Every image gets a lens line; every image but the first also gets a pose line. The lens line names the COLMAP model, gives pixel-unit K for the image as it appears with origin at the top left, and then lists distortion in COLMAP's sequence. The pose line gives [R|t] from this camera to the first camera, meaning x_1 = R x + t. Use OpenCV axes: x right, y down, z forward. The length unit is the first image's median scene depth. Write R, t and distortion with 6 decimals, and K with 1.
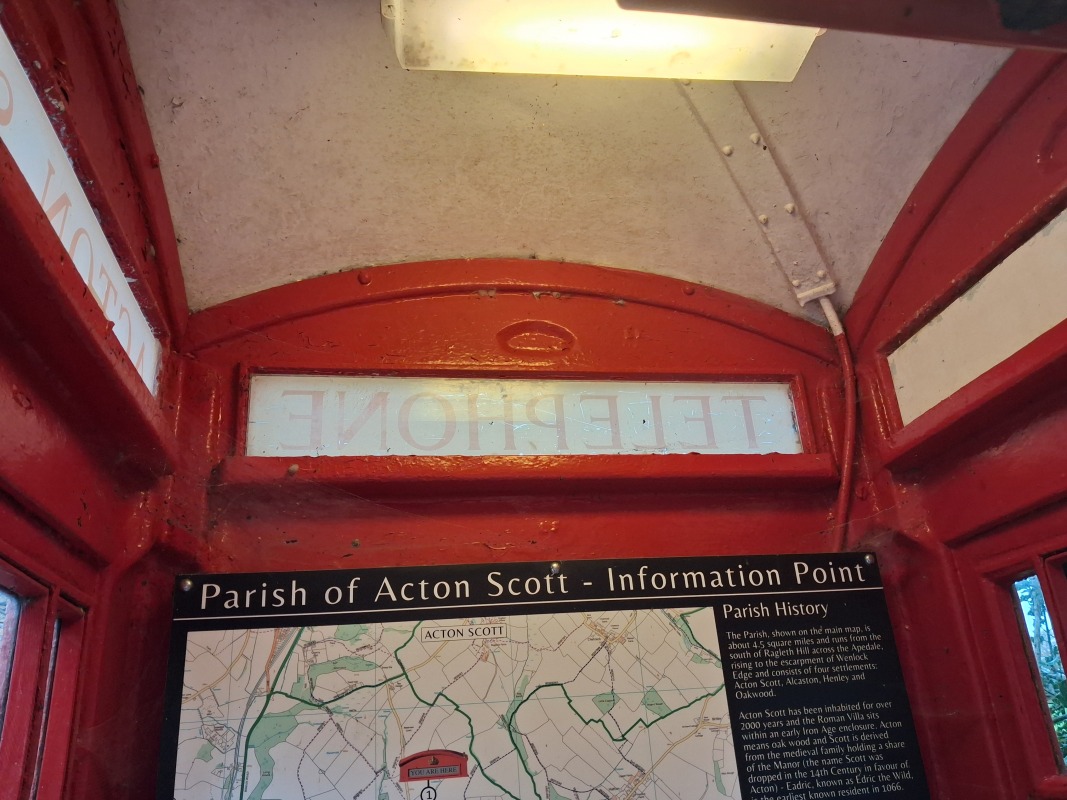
lens RADIAL K [[837.9, 0, 547.1], [0, 837.9, 409.6], [0, 0, 1]] dist [0.014344, -0.003714]
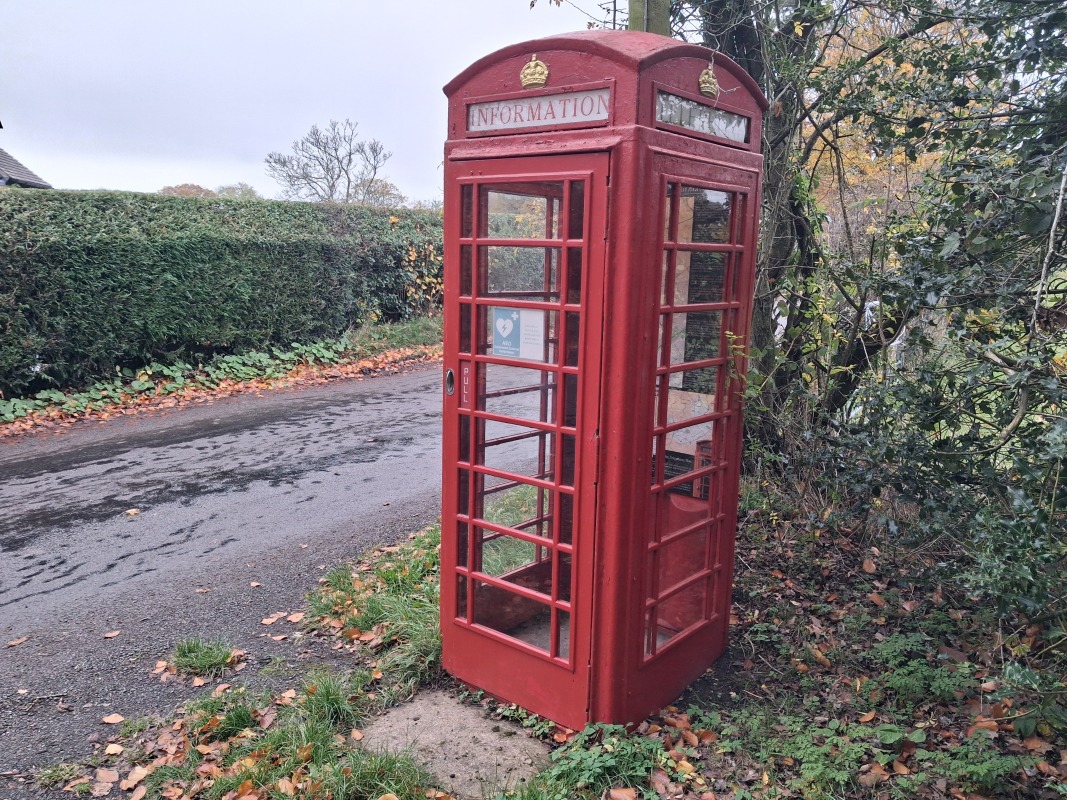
lens RADIAL K [[839.2, 0, 533.5], [0, 839.2, 400.0], [0, 0, 1]] dist [0.015699, -0.004878]
pose [[0.627899, 0.225865, -0.744800, 2.774809], [0.231337, 0.859552, 0.455691, -0.865384], [0.743119, -0.458428, 0.487461, -1.790411]]
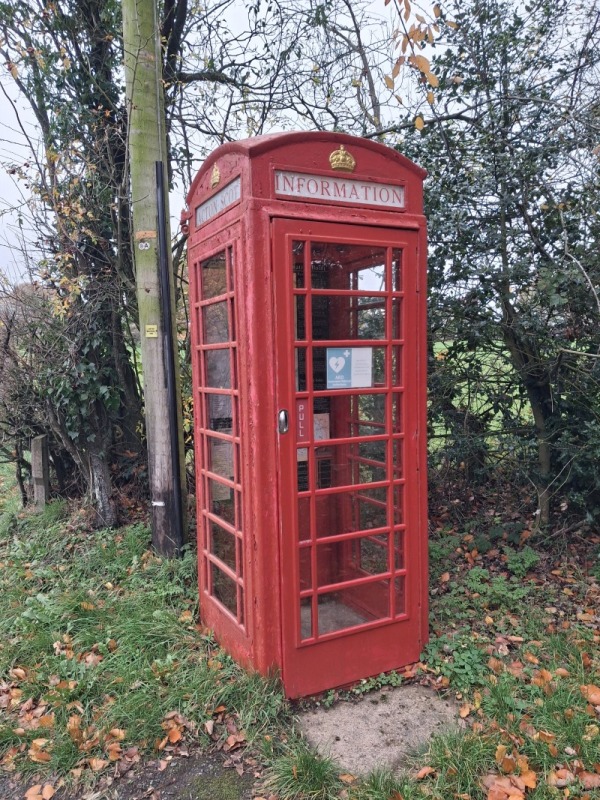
lens RADIAL K [[628.2, 0, 296.5], [0, 628.2, 415.5], [0, 0, 1]] dist [0.014344, -0.003714]
pose [[0.962115, 0.031937, 0.270766, -0.816120], [-0.152074, 0.887138, 0.435728, -0.670389], [-0.226291, -0.460397, 0.858386, -2.733272]]
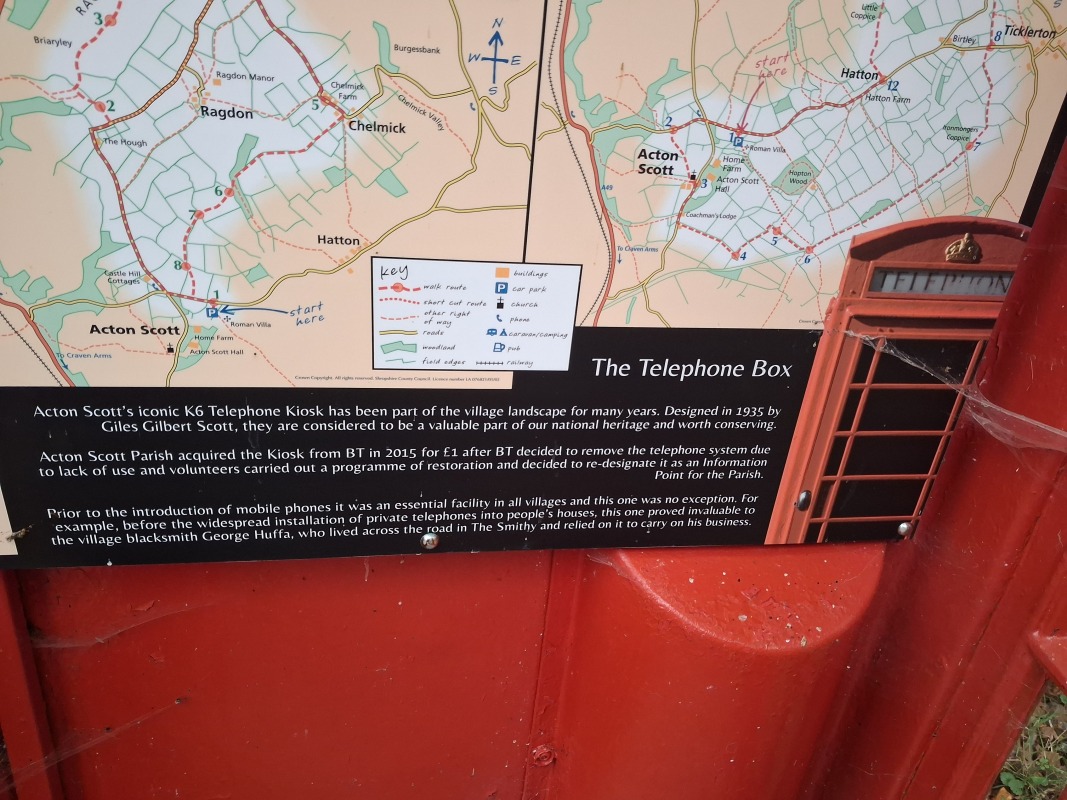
lens RADIAL K [[837.9, 0, 547.1], [0, 837.9, 409.6], [0, 0, 1]] dist [0.014344, -0.003714]
pose [[0.983806, 0.164779, 0.070520, 0.153978], [-0.157393, 0.606008, 0.779732, 0.913286], [0.085748, -0.778204, 0.622130, 0.124459]]
